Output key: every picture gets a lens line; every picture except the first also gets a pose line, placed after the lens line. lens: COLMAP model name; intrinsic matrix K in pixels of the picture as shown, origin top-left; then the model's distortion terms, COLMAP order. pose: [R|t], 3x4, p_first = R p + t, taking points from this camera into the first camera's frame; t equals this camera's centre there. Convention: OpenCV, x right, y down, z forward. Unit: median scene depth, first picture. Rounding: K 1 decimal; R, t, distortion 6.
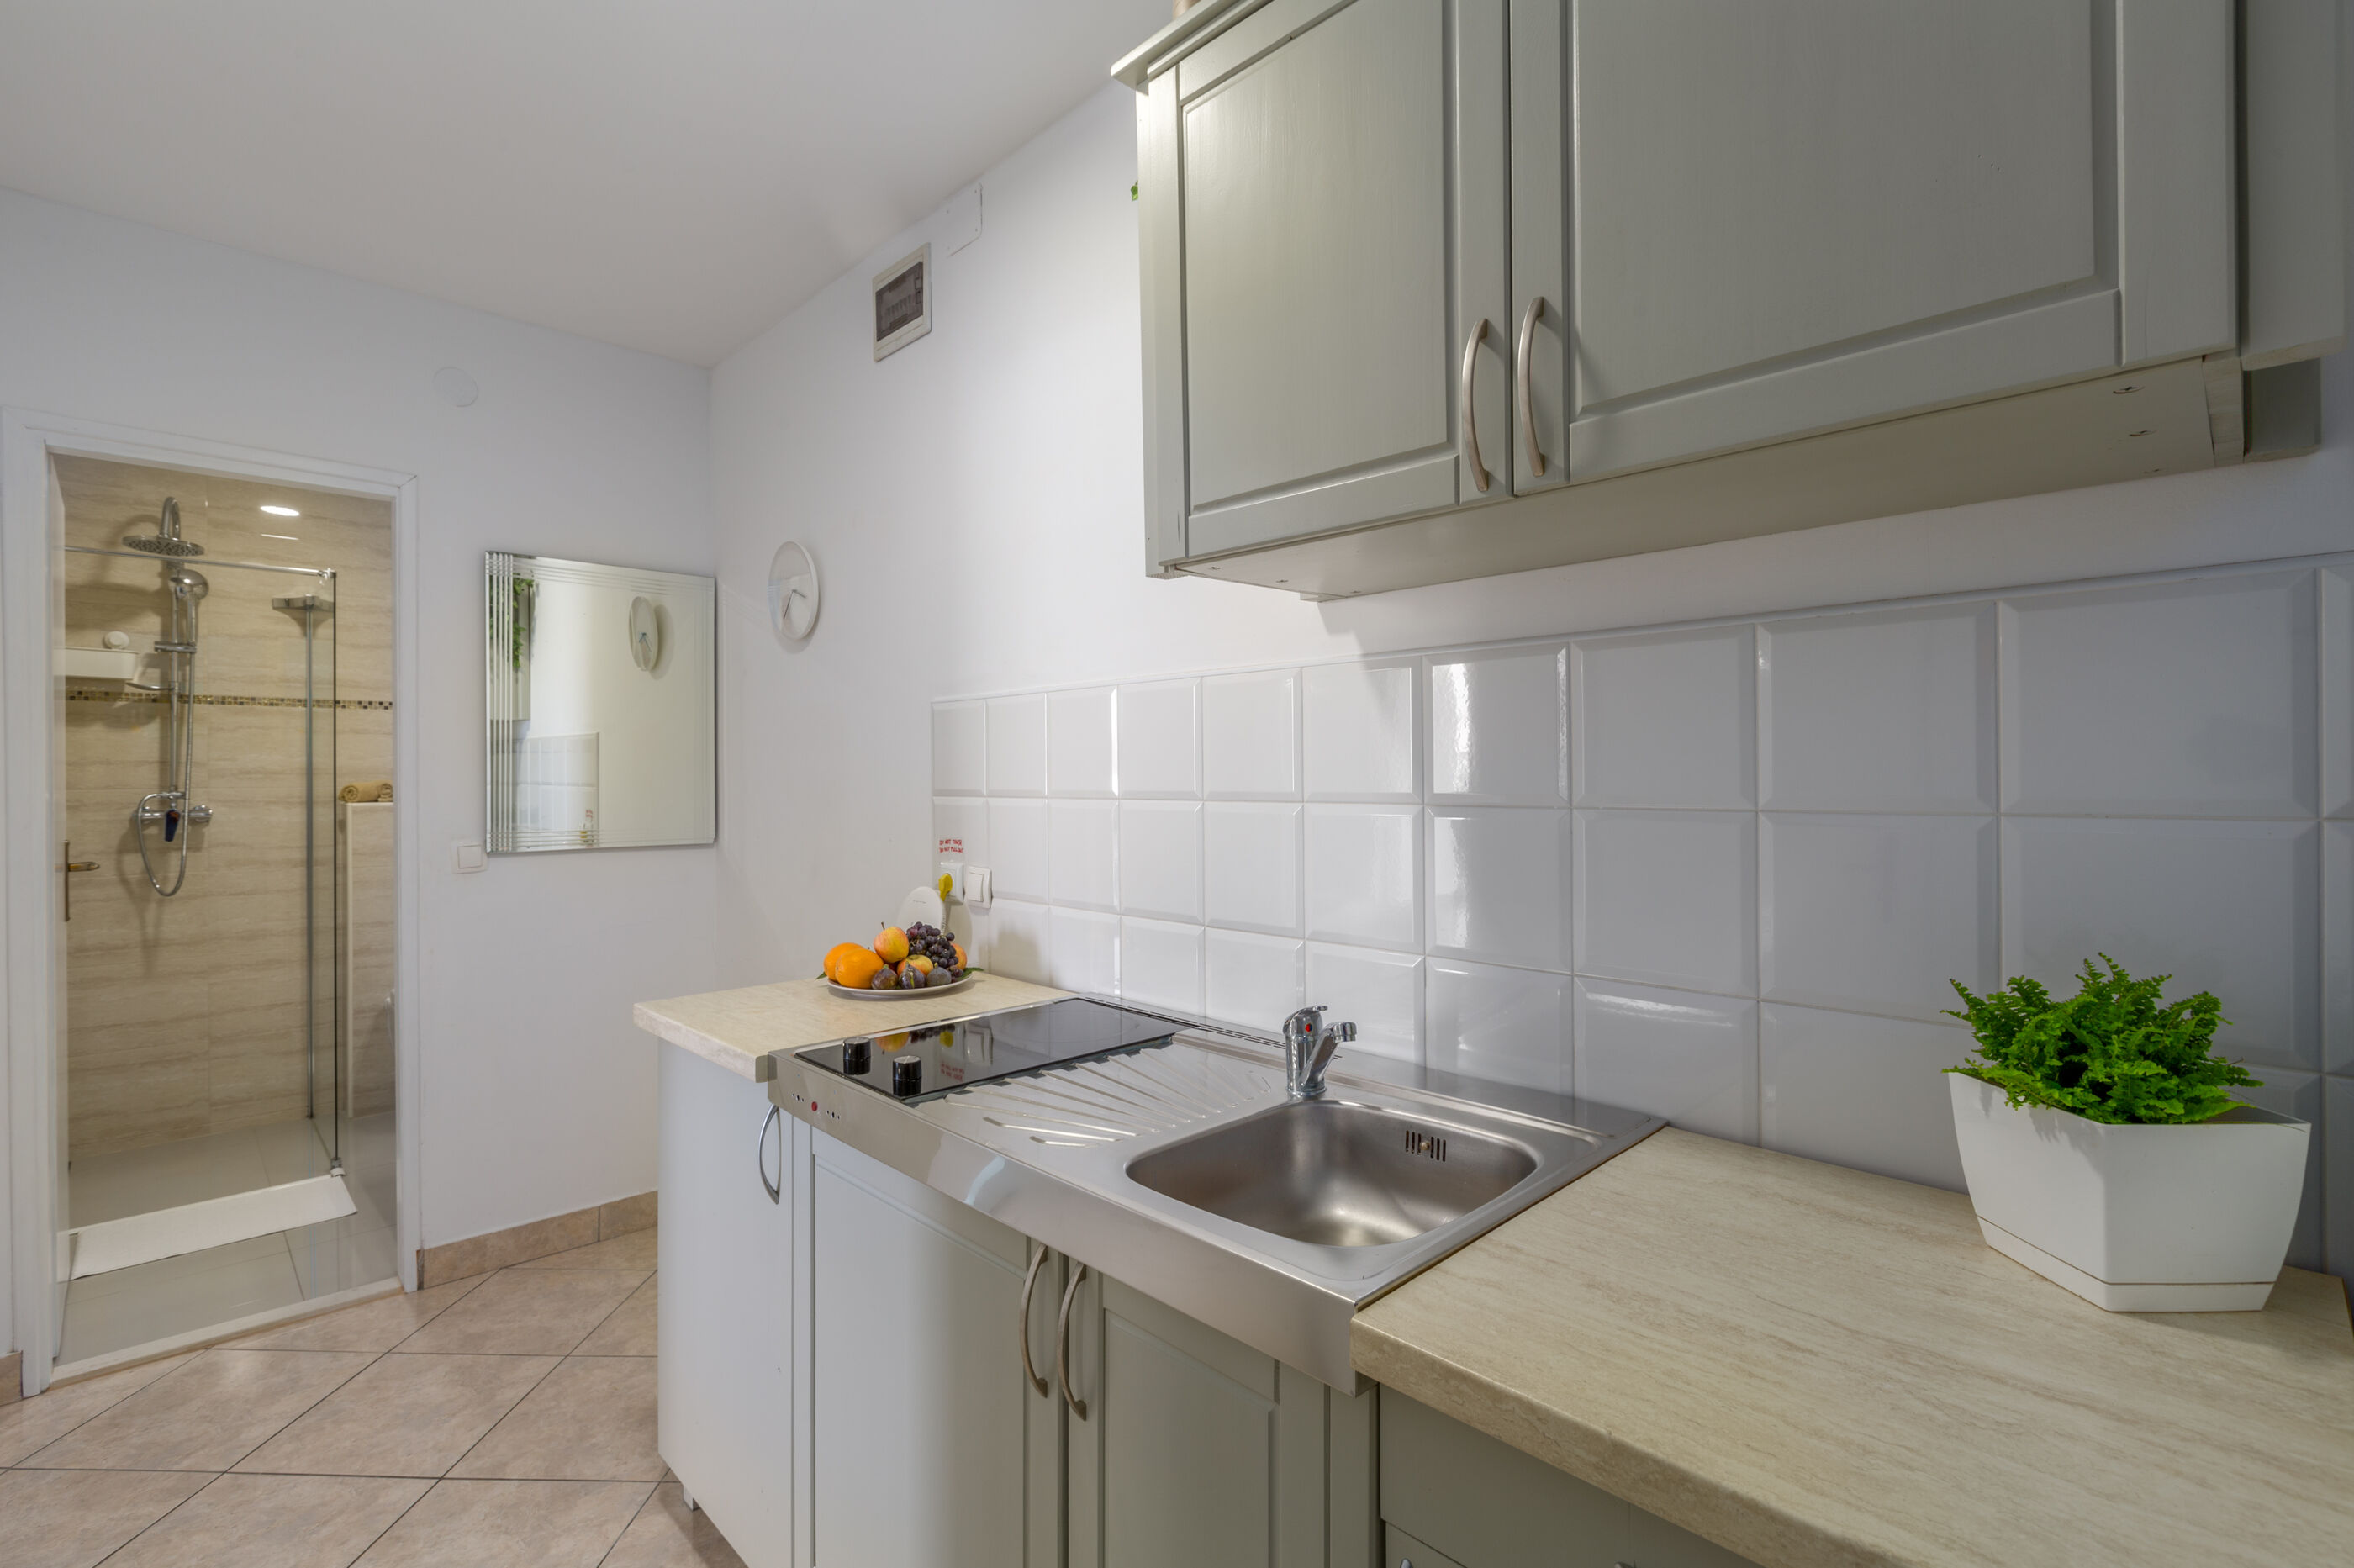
lens RADIAL K [[1121.3, 0, 1163.4], [0, 1121.3, 767.9], [0, 0, 1]] dist [-0.002677, 0.001344]
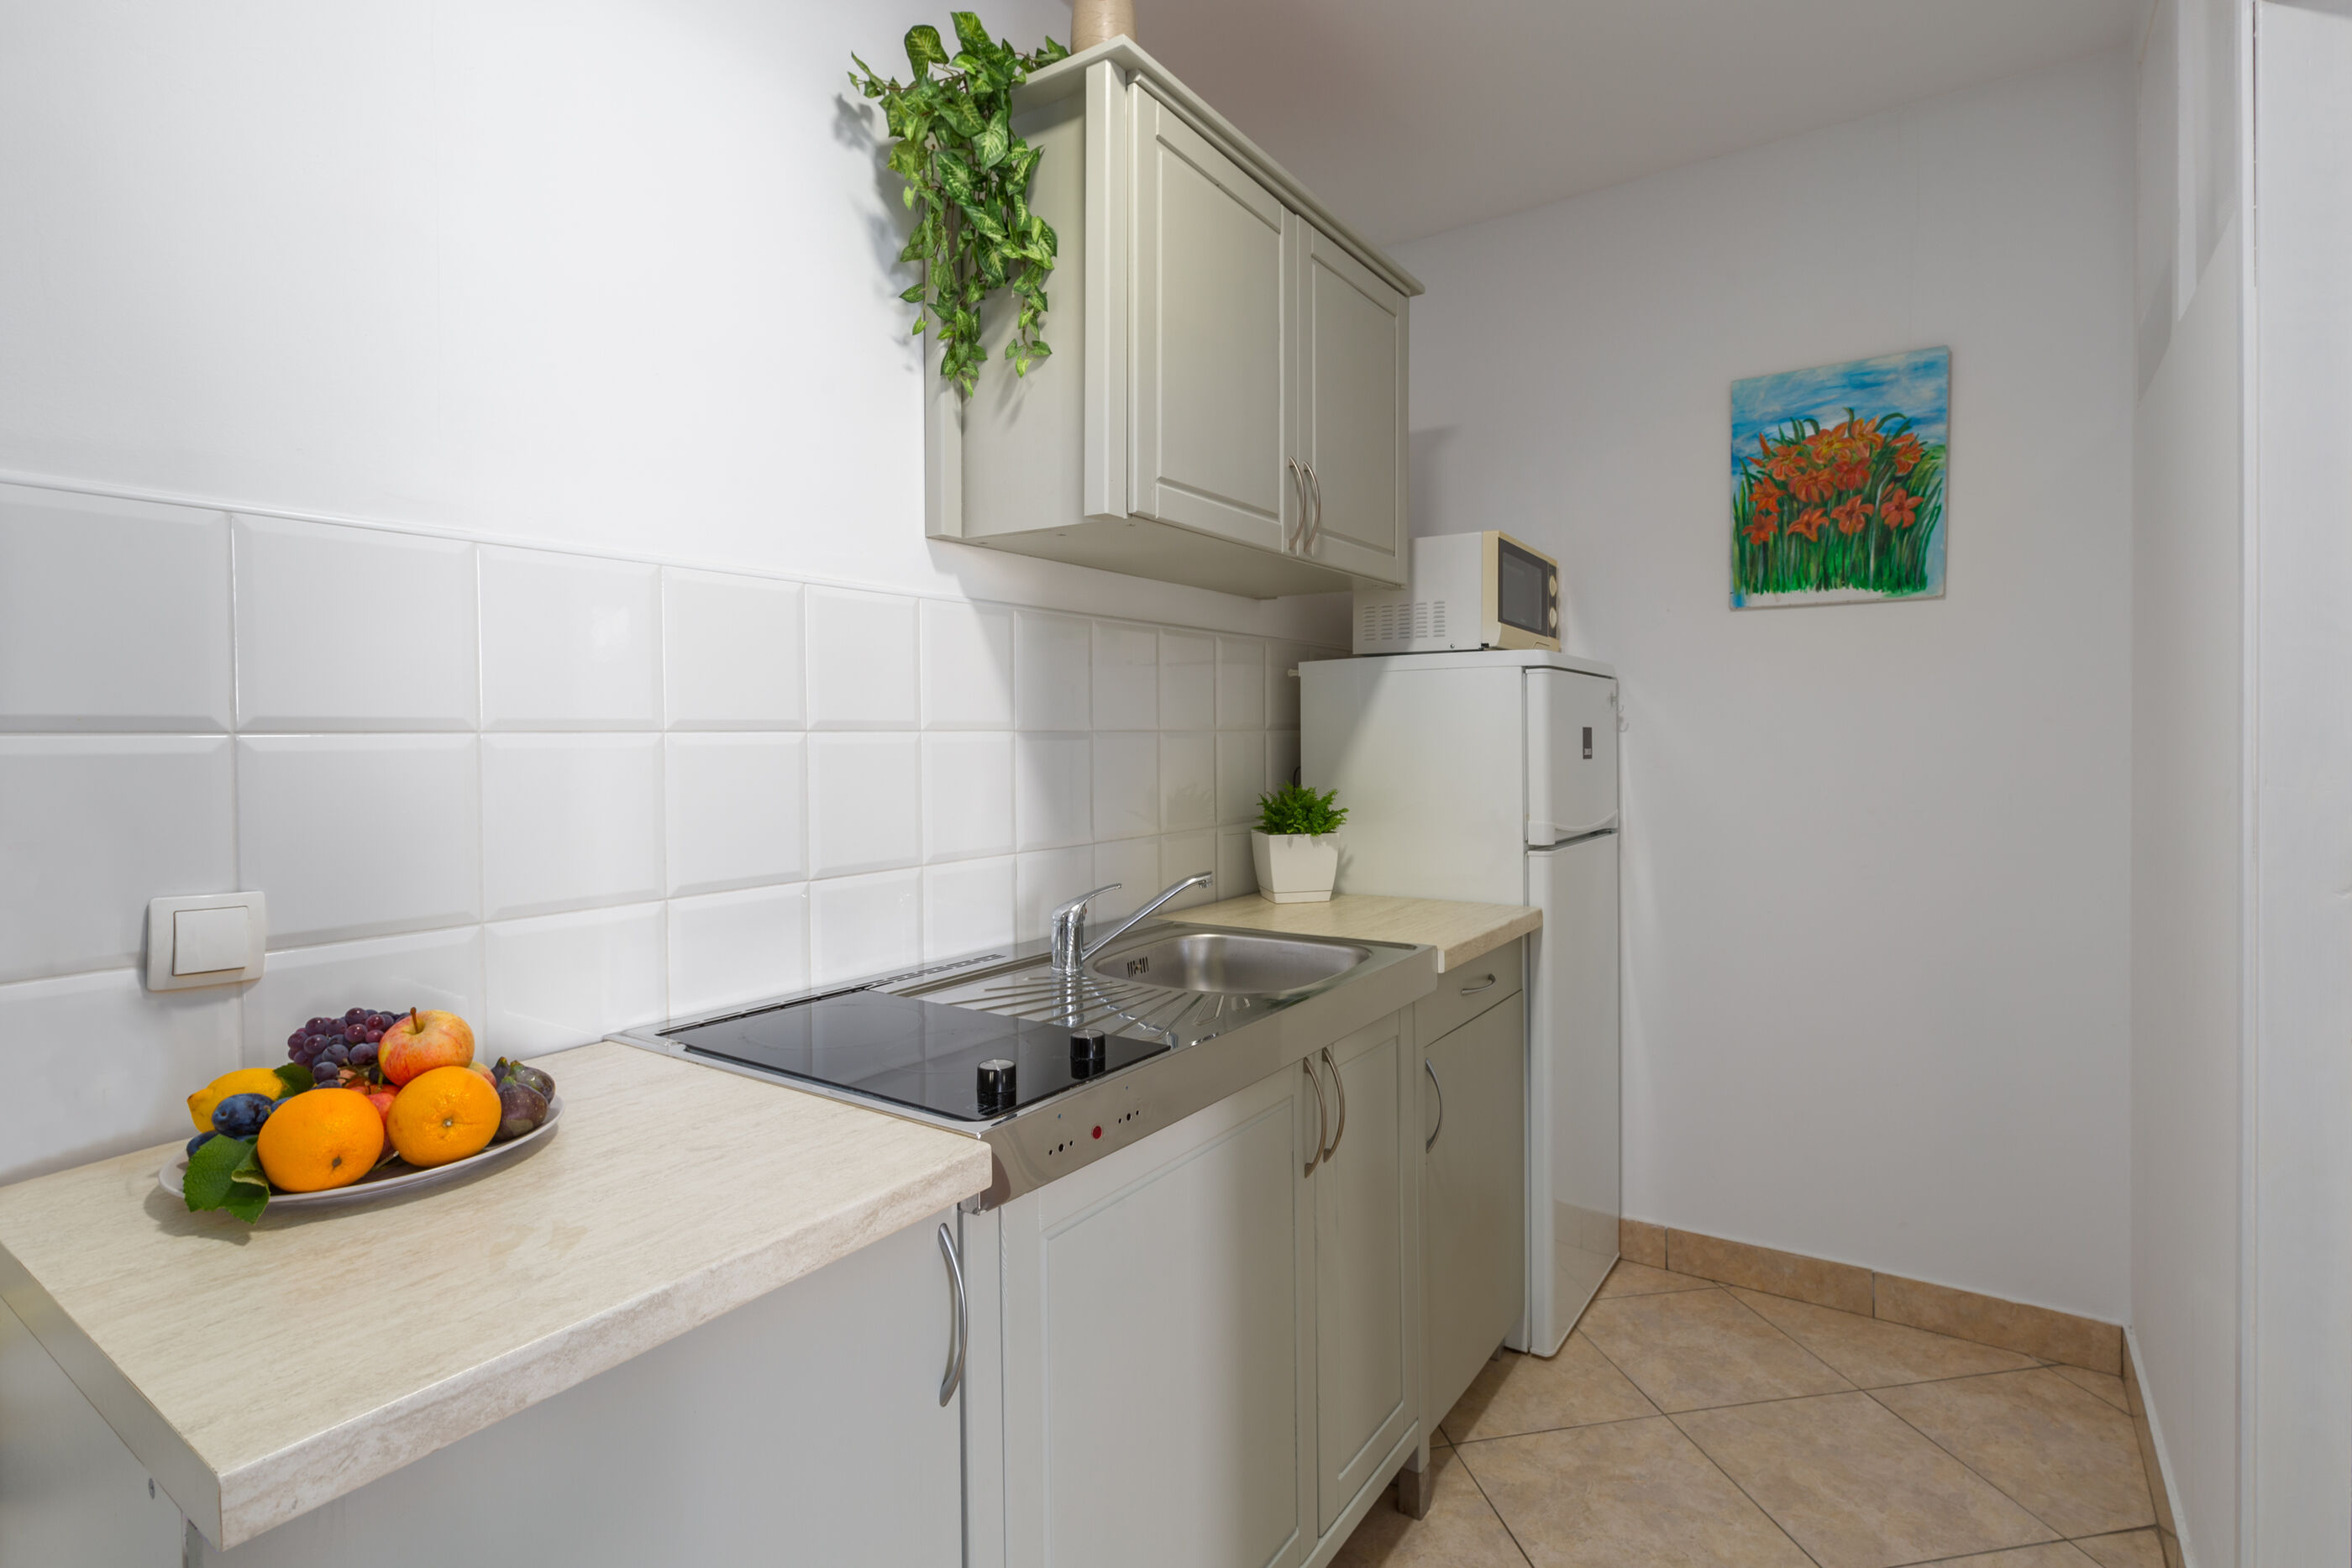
lens RADIAL K [[1120.3, 0, 1162.4], [0, 1120.3, 767.9], [0, 0, 1]] dist [-0.002677, 0.001344]
pose [[-0.202389, -0.017667, 0.979146, -0.970323], [0.004007, 0.999814, 0.018869, 0.048655], [-0.979297, 0.007743, -0.202280, 1.056850]]
